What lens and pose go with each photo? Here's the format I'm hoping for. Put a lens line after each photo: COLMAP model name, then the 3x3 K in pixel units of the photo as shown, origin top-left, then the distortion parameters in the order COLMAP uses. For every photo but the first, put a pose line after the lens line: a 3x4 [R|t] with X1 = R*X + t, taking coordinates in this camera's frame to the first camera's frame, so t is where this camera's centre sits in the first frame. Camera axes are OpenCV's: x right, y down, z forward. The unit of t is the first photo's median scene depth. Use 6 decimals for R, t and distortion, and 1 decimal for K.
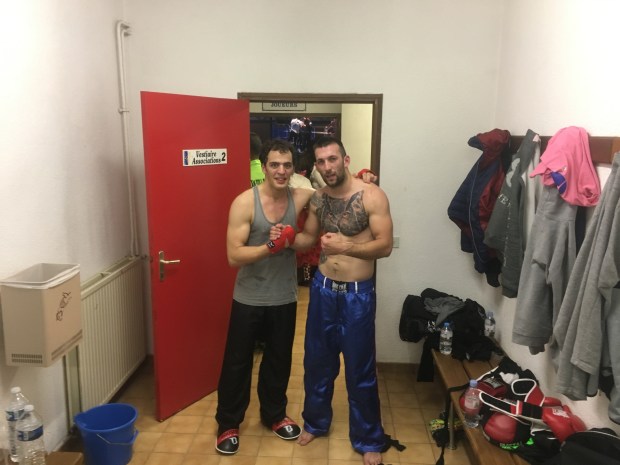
lens RADIAL K [[536.2, 0, 310.0], [0, 536.2, 232.5], [0, 0, 1]] dist [0.135870, -0.203063]
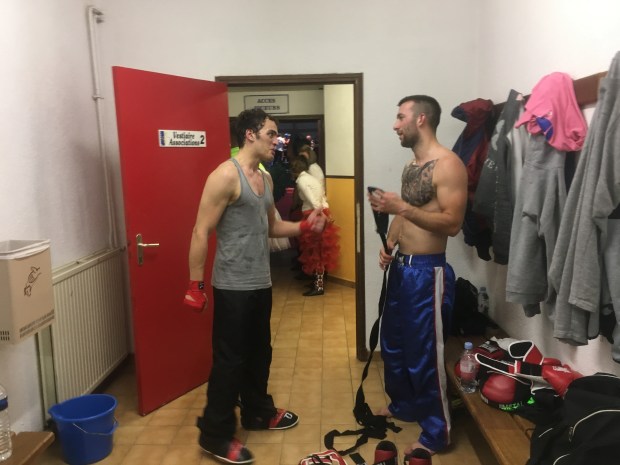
lens RADIAL K [[536.2, 0, 310.0], [0, 536.2, 232.5], [0, 0, 1]] dist [0.135870, -0.203063]
pose [[0.999079, -0.038697, 0.018552, 0.011635], [0.039518, 0.998152, -0.046171, 0.100729], [-0.016731, 0.046862, 0.998761, 0.040504]]
